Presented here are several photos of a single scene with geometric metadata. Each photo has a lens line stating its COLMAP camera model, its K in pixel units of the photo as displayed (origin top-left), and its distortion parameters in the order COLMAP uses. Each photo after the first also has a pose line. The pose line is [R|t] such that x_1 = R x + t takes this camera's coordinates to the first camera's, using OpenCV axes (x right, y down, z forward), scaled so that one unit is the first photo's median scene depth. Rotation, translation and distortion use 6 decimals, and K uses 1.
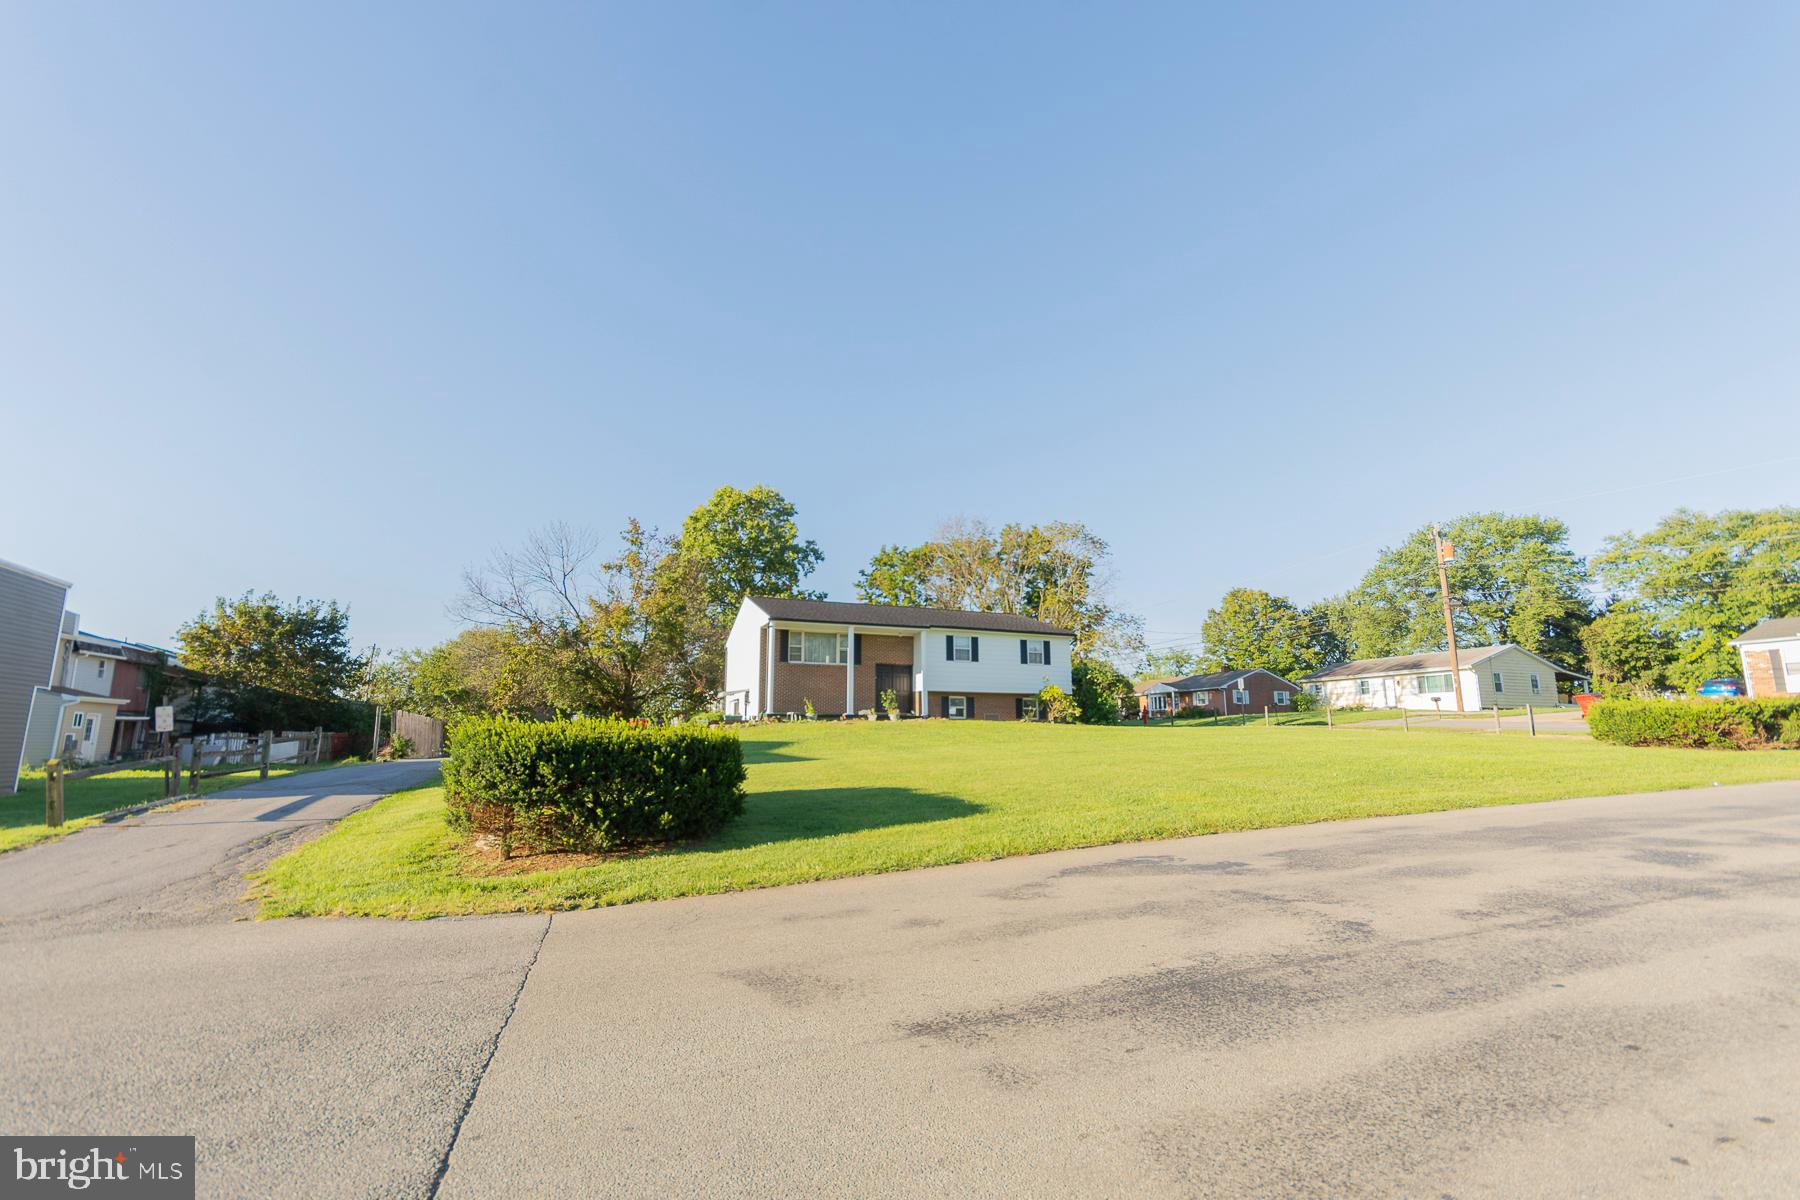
lens RADIAL K [[803.2, 0, 913.8], [0, 803.2, 601.6], [0, 0, 1]] dist [0.011440, -0.003210]
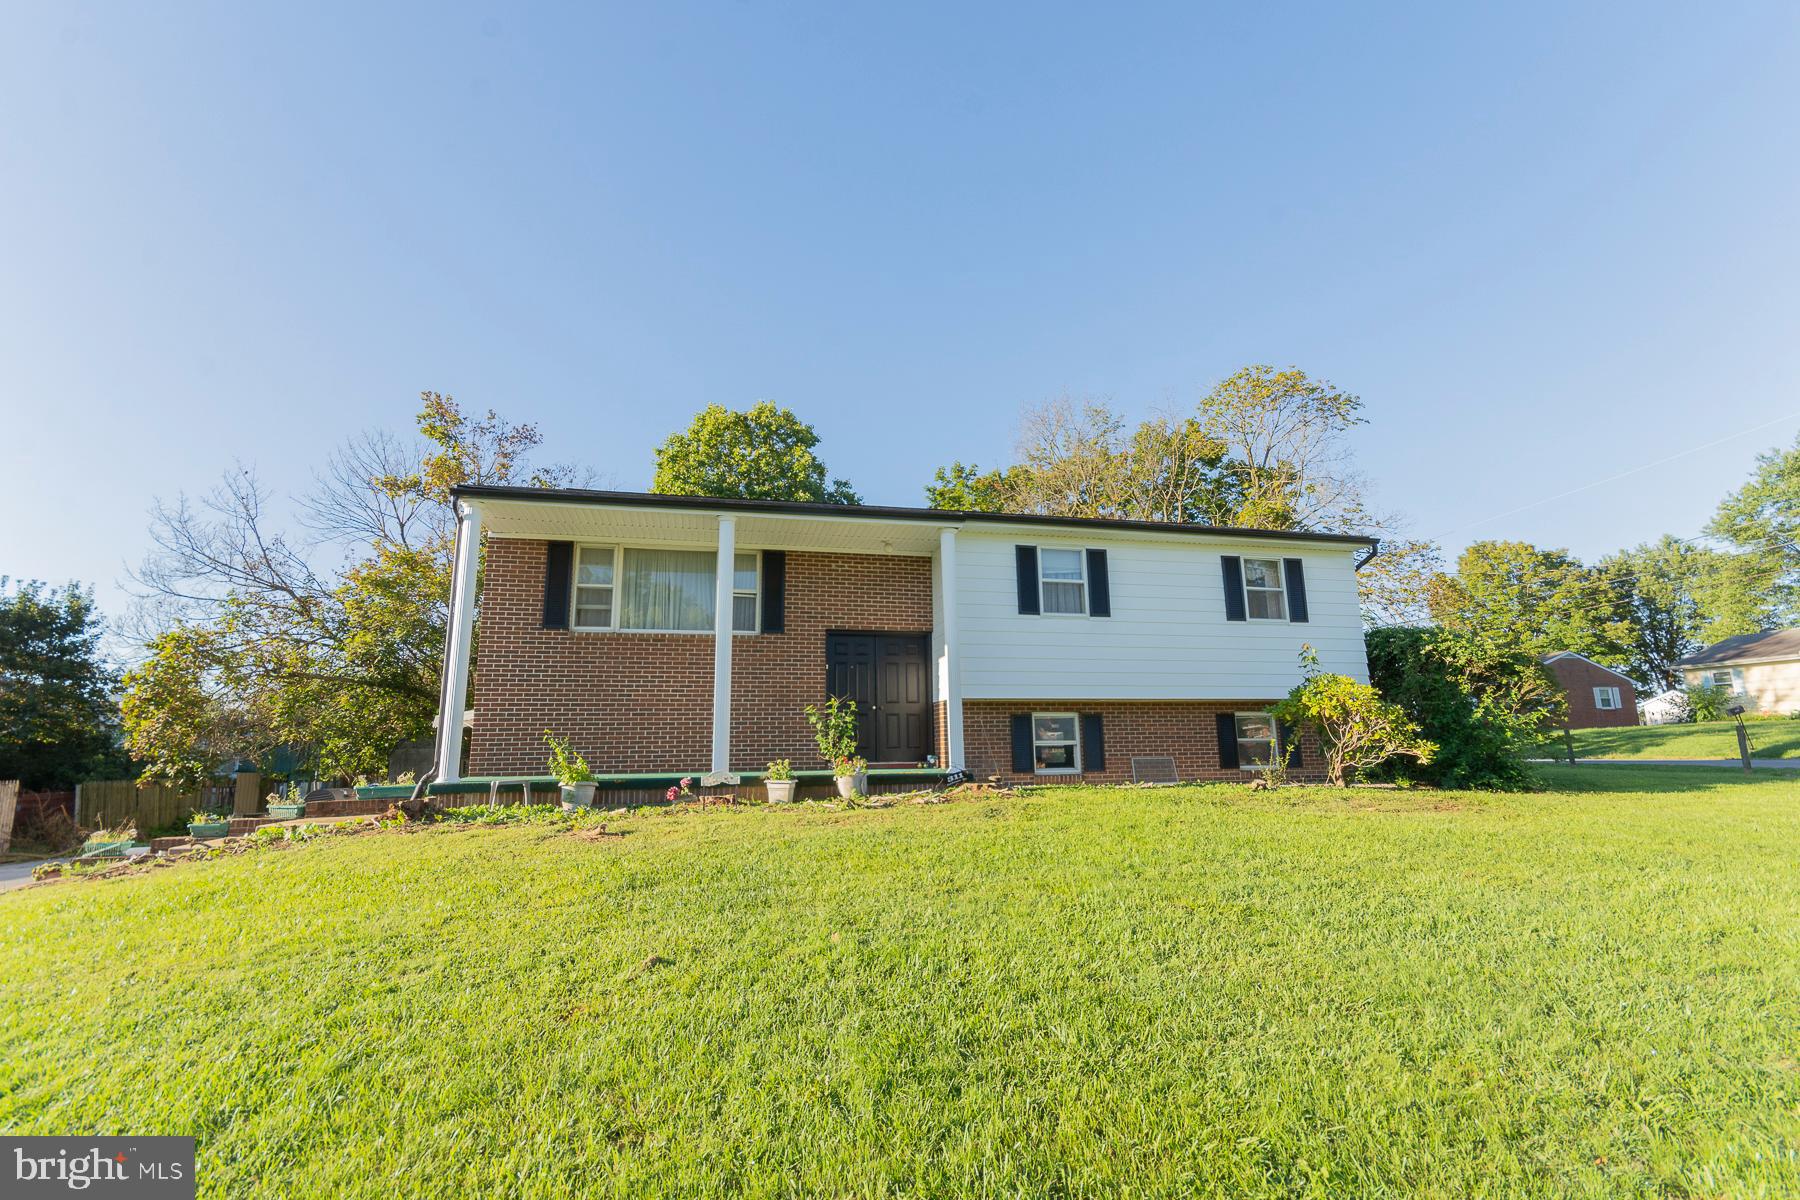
lens RADIAL K [[803.2, 0, 911.6], [0, 803.2, 598.3], [0, 0, 1]] dist [0.011440, -0.003210]
pose [[0.987776, -0.044124, -0.149502, 0.033465], [0.041388, 0.998915, -0.021363, 0.050975], [0.150282, 0.014915, 0.988531, 0.452067]]
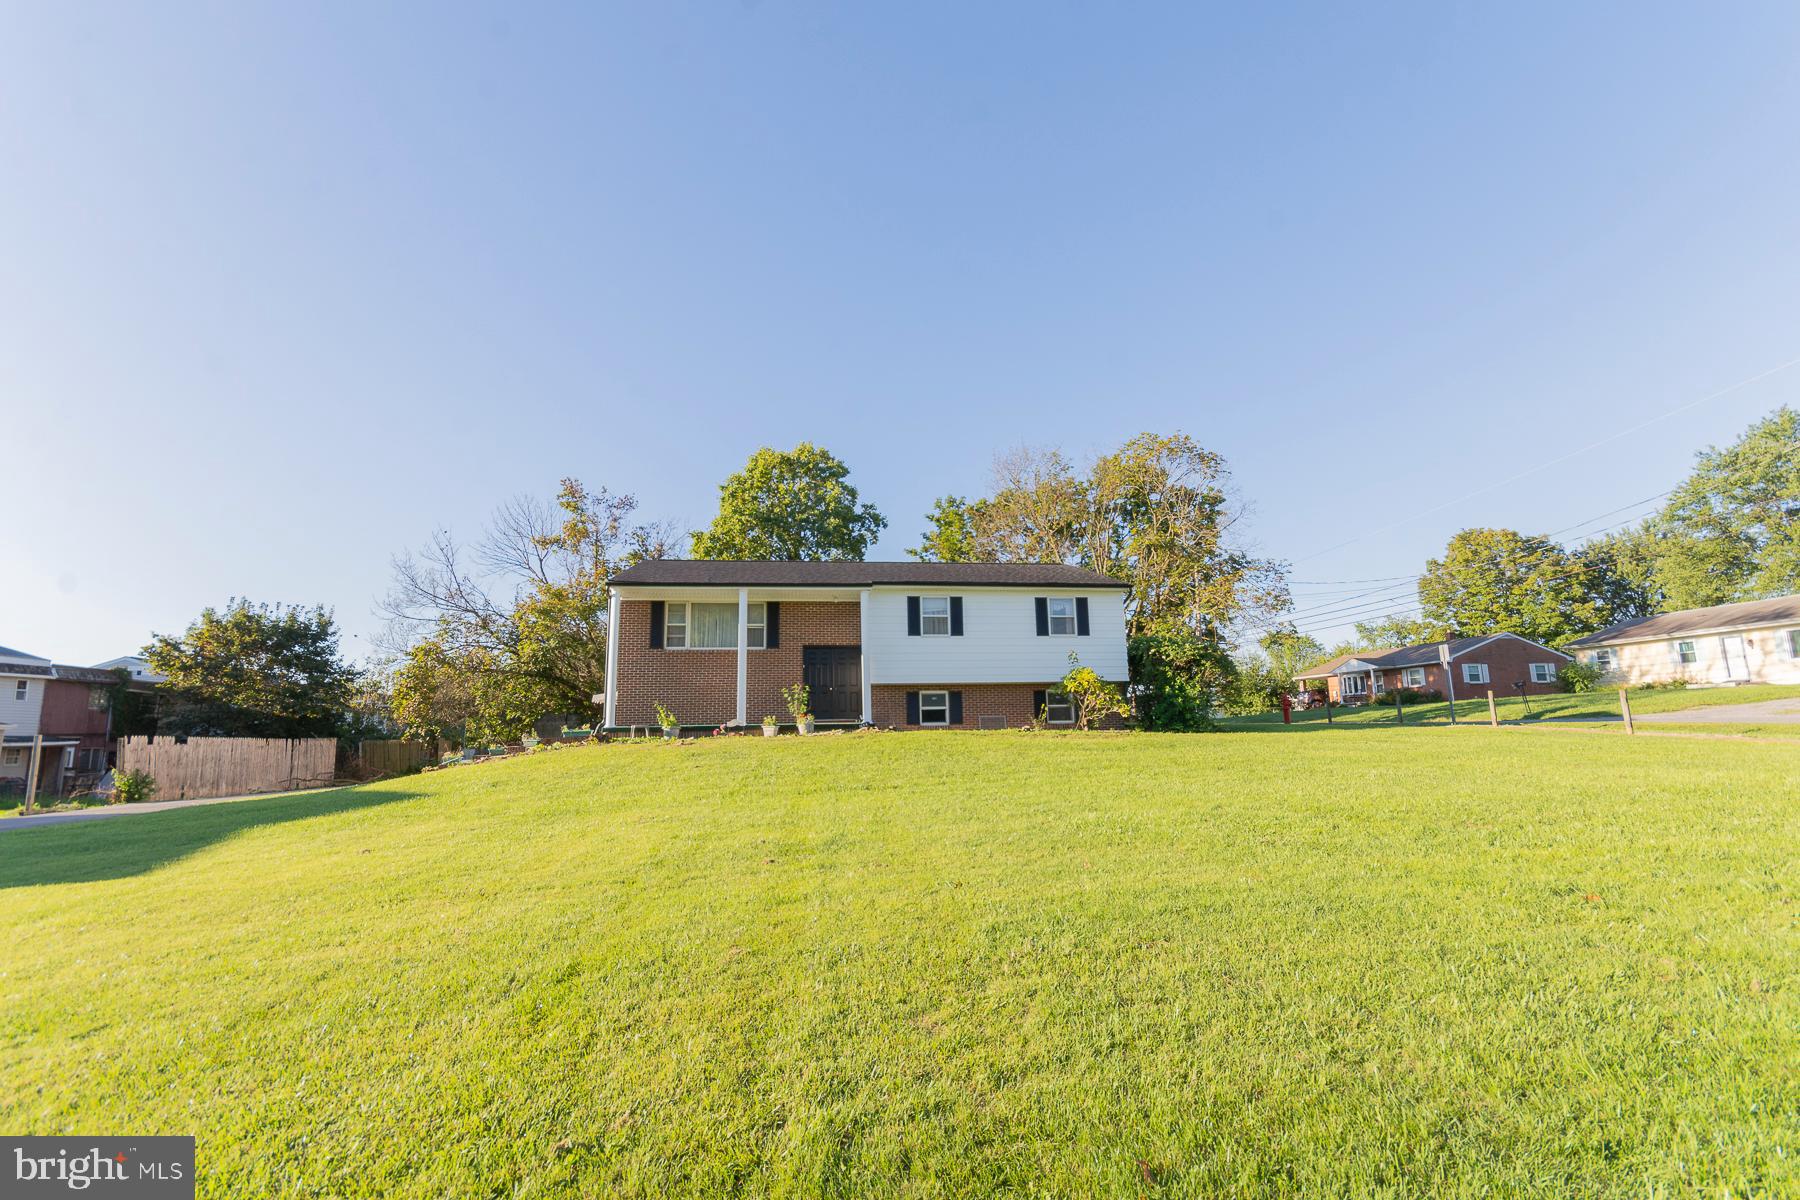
lens RADIAL K [[803.2, 0, 911.4], [0, 803.2, 598.8], [0, 0, 1]] dist [0.011440, -0.003210]
pose [[0.969004, -0.059263, -0.239831, 0.140665], [0.060994, 0.998138, -0.000207, 0.031361], [0.239397, -0.014428, 0.970815, 0.269950]]
